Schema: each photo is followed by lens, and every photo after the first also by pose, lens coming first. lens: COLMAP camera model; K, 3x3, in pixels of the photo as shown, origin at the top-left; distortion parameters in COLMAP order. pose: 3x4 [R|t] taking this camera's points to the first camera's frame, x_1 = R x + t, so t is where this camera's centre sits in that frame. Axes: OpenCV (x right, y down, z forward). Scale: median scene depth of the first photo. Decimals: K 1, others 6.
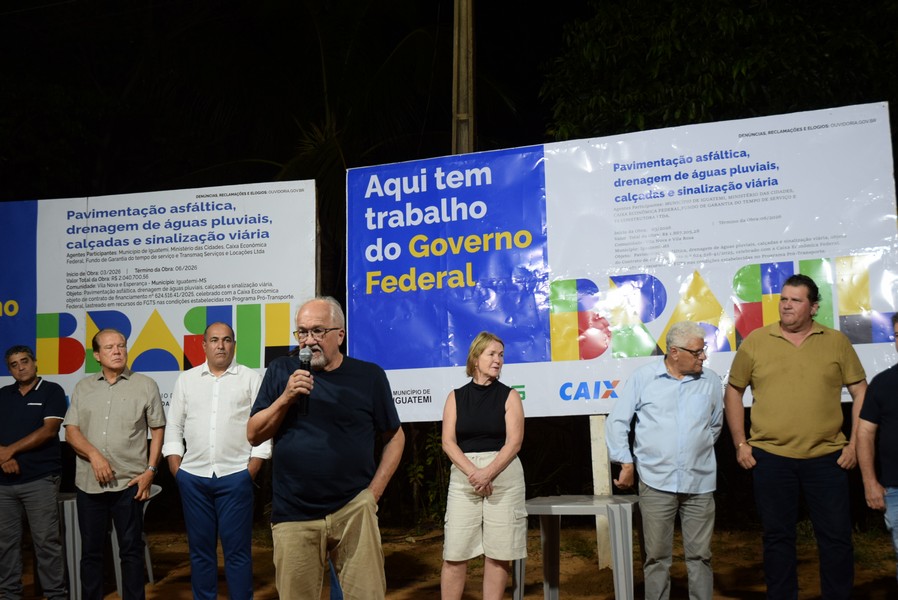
lens RADIAL K [[1168.9, 0, 442.9], [0, 1168.9, 304.8], [0, 0, 1]] dist [-0.031280, -0.034602]
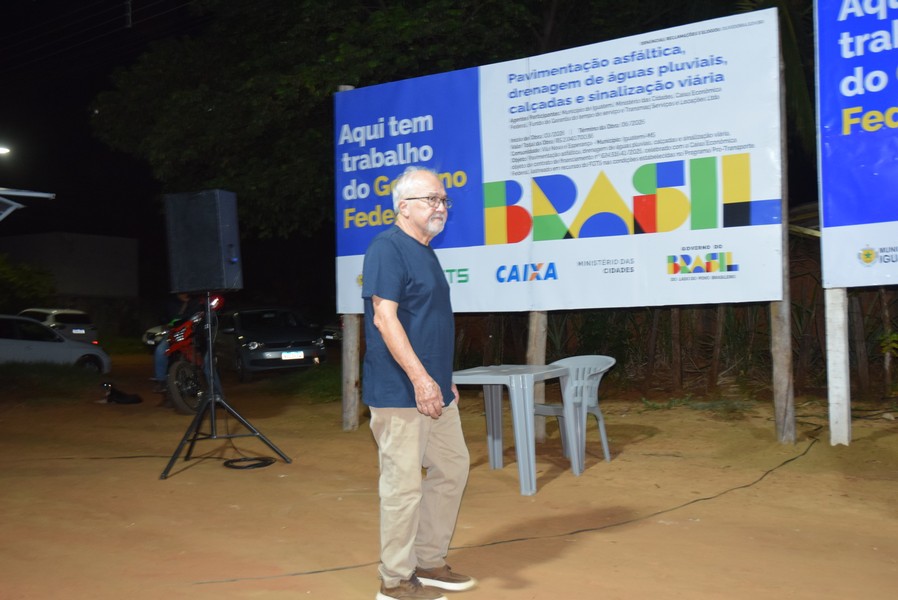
lens RADIAL K [[1048.9, 0, 449.9], [0, 1048.9, 305.4], [0, 0, 1]] dist [-0.009850, 0.048280]
pose [[0.921751, -0.010538, -0.387638, -0.033139], [0.052906, 0.993701, 0.098791, 0.022107], [0.384156, -0.111569, 0.916502, 0.167286]]
